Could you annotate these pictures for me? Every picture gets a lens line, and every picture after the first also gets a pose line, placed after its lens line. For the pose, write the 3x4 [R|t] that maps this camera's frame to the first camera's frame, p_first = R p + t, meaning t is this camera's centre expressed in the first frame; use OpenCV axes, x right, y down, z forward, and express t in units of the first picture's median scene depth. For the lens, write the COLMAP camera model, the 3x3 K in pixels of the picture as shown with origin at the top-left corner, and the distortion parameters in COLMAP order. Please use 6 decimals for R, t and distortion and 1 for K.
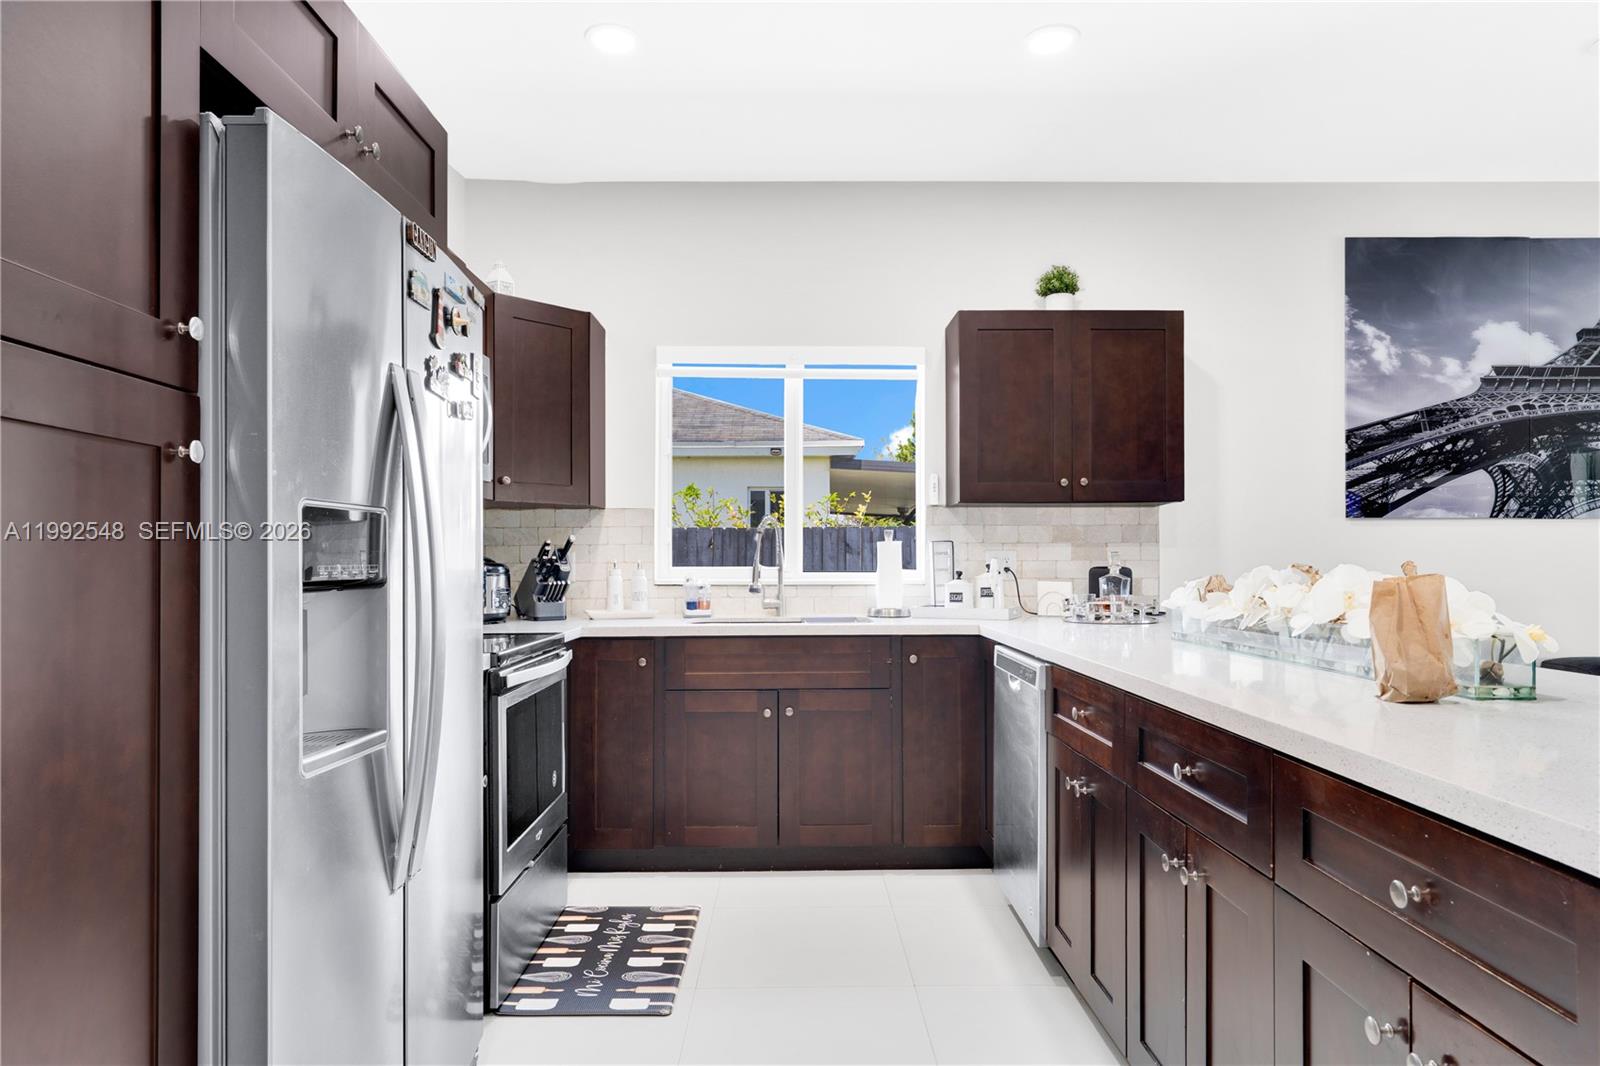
lens RADIAL K [[1019.2, 0, 845.5], [0, 1019.2, 560.2], [0, 0, 1]] dist [0.002939, 0.002086]
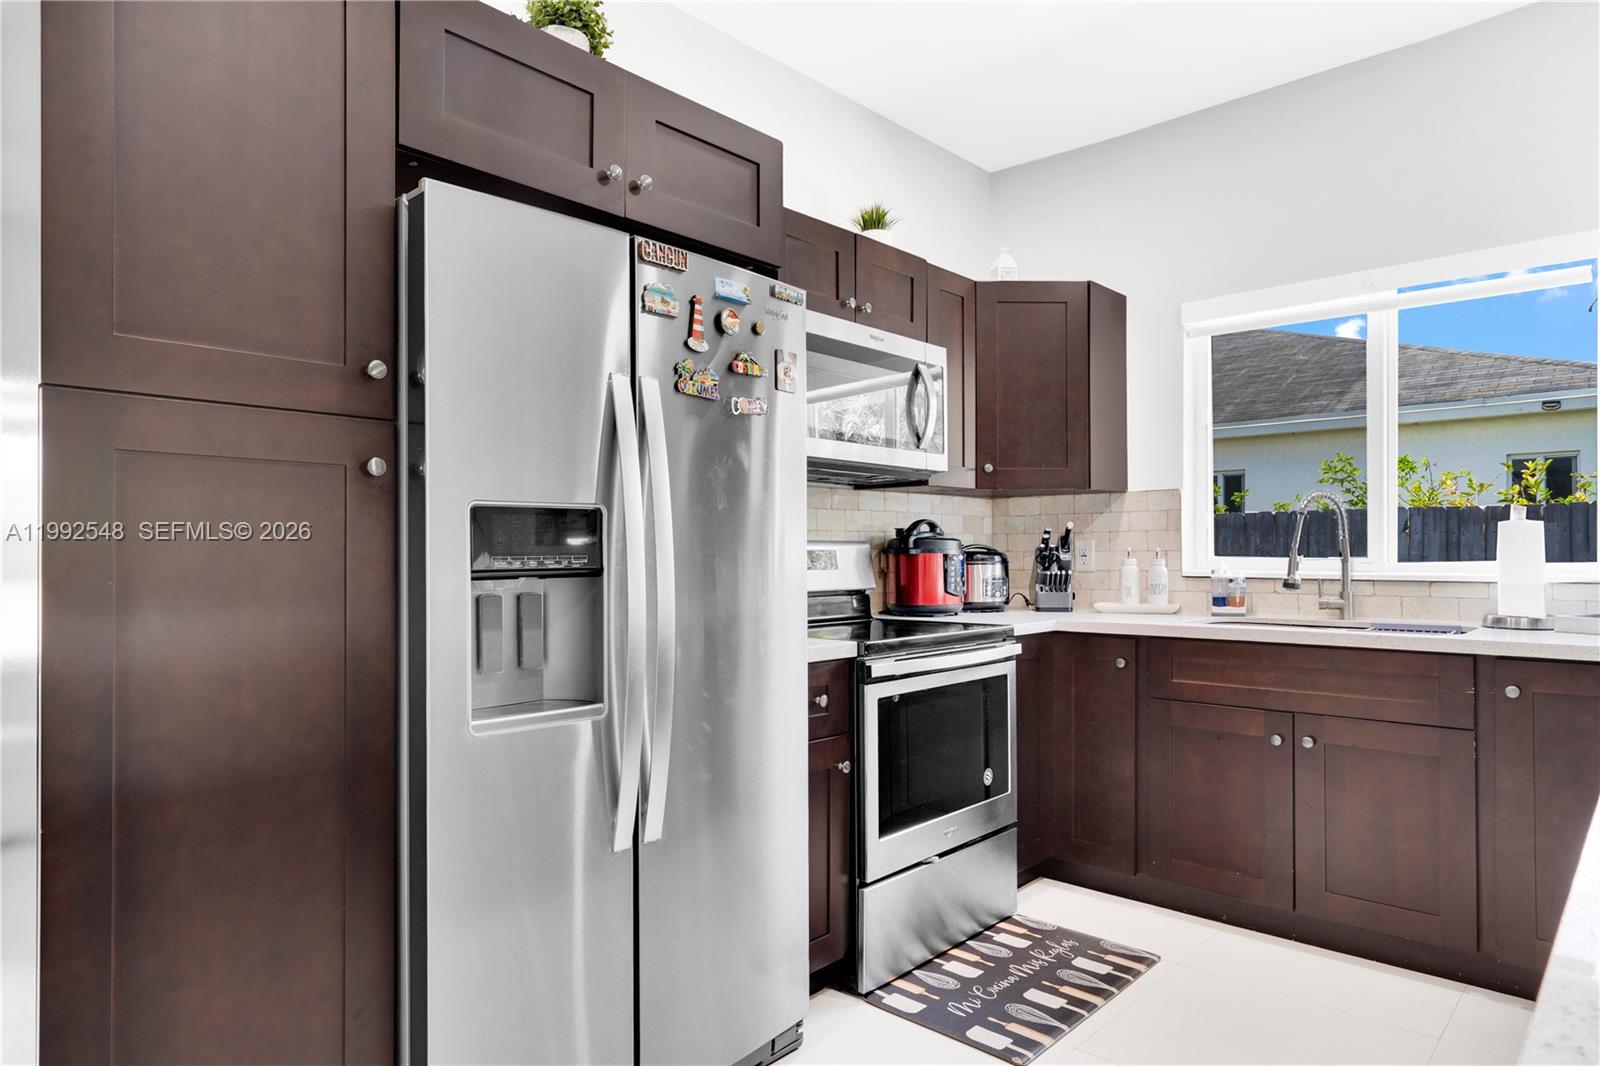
lens RADIAL K [[967.1, 0, 684.5], [0, 967.1, 551.6], [0, 0, 1]] dist [0.002625, 0.000029]
pose [[0.681021, -0.000885, -0.732263, 0.143807], [0.003785, 0.999990, 0.002311, -0.000775], [0.732254, -0.004345, 0.681018, 0.131911]]
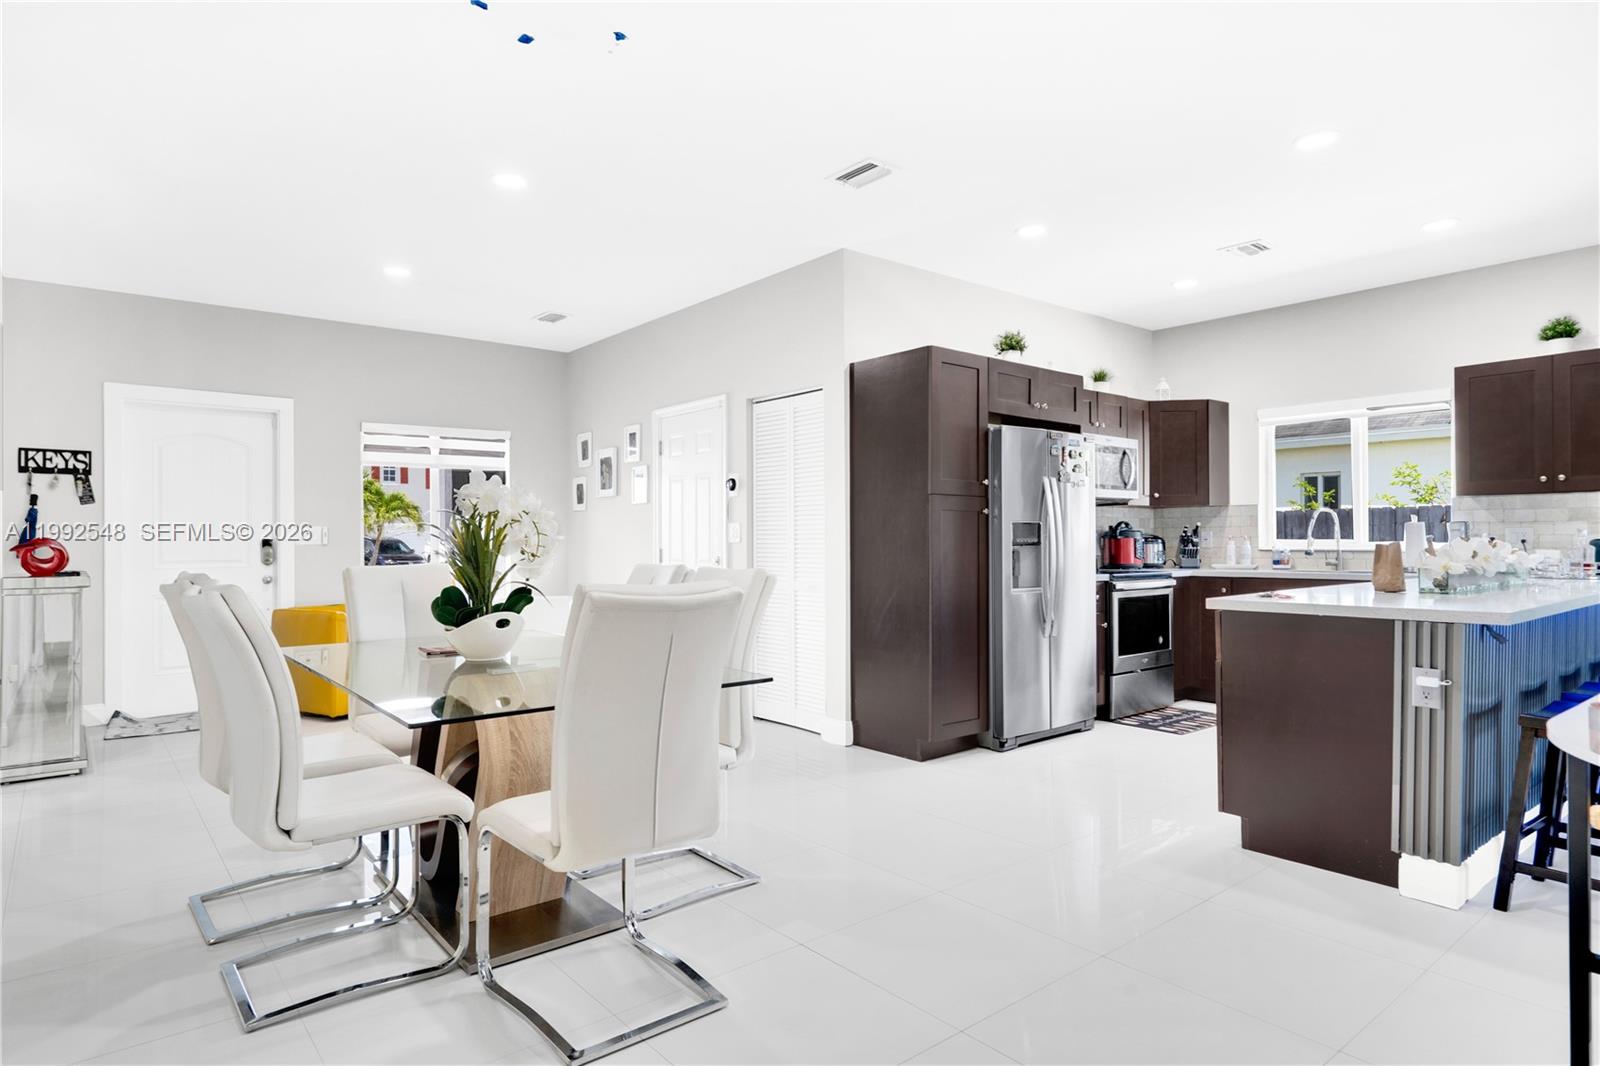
lens RADIAL K [[817.5, 0, 796.5], [0, 817.5, 540.4], [0, 0, 1]] dist [-0.000660, 0.000193]
pose [[0.626443, -0.000441, -0.779467, 0.428731], [0.005597, 0.999977, 0.003933, -0.001666], [0.779447, -0.006826, 0.626430, -0.491712]]
